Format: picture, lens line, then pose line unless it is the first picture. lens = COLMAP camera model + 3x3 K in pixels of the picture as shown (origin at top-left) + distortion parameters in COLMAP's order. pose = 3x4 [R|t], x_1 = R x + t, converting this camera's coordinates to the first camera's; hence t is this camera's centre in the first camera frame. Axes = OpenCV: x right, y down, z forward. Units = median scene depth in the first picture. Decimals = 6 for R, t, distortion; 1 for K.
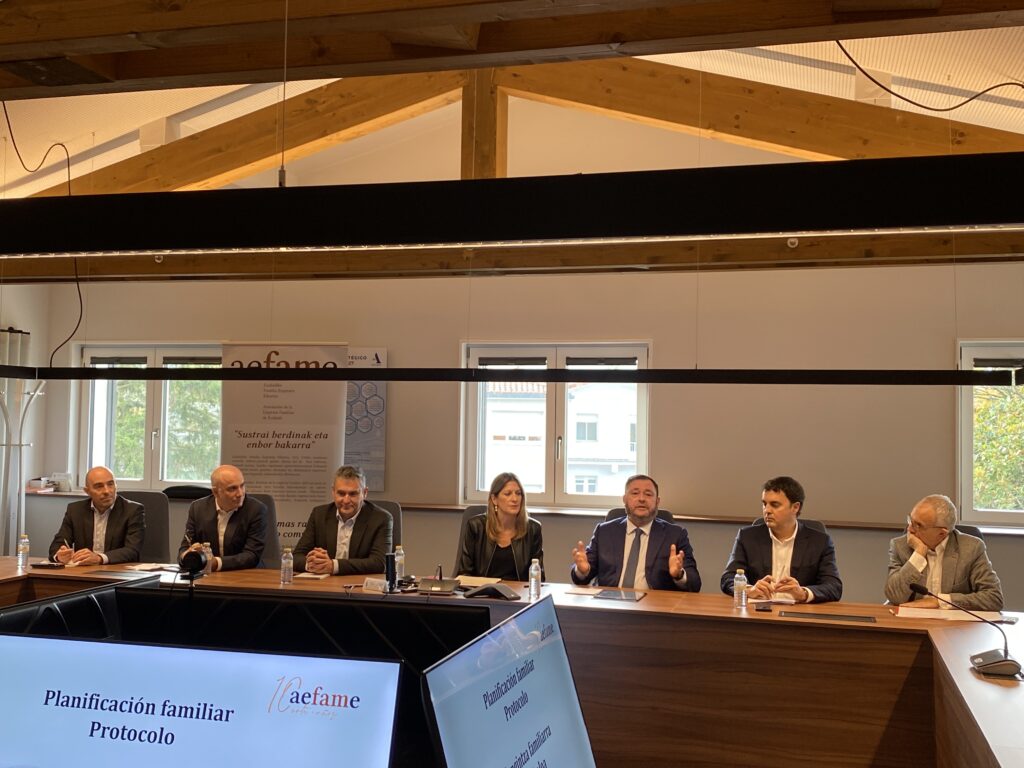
lens RADIAL K [[1122.9, 0, 512.0], [0, 1122.9, 384.0], [0, 0, 1]] dist [0.033364, 0.000577]
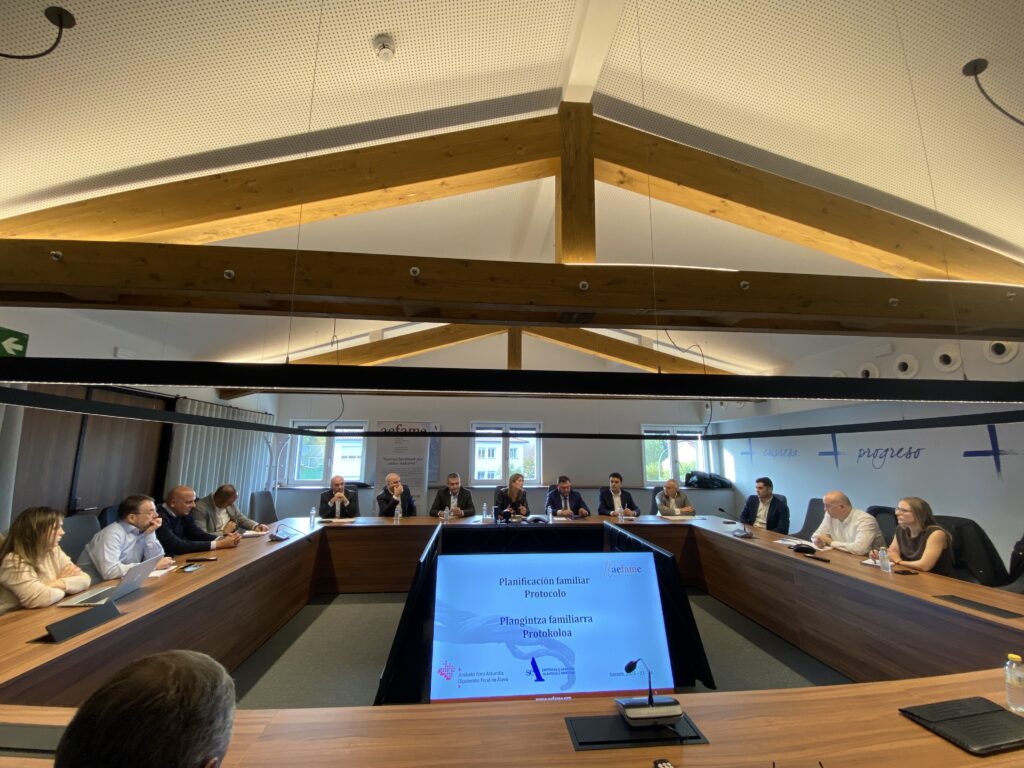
lens RADIAL K [[407.4, 0, 509.8], [0, 407.4, 377.0], [0, 0, 1]] dist [0.002101, -0.007939]
pose [[0.936656, 0.053599, 0.346125, -0.357488], [-0.003748, 0.989699, -0.143114, -0.006657], [-0.350230, 0.132751, 0.927209, 0.092098]]
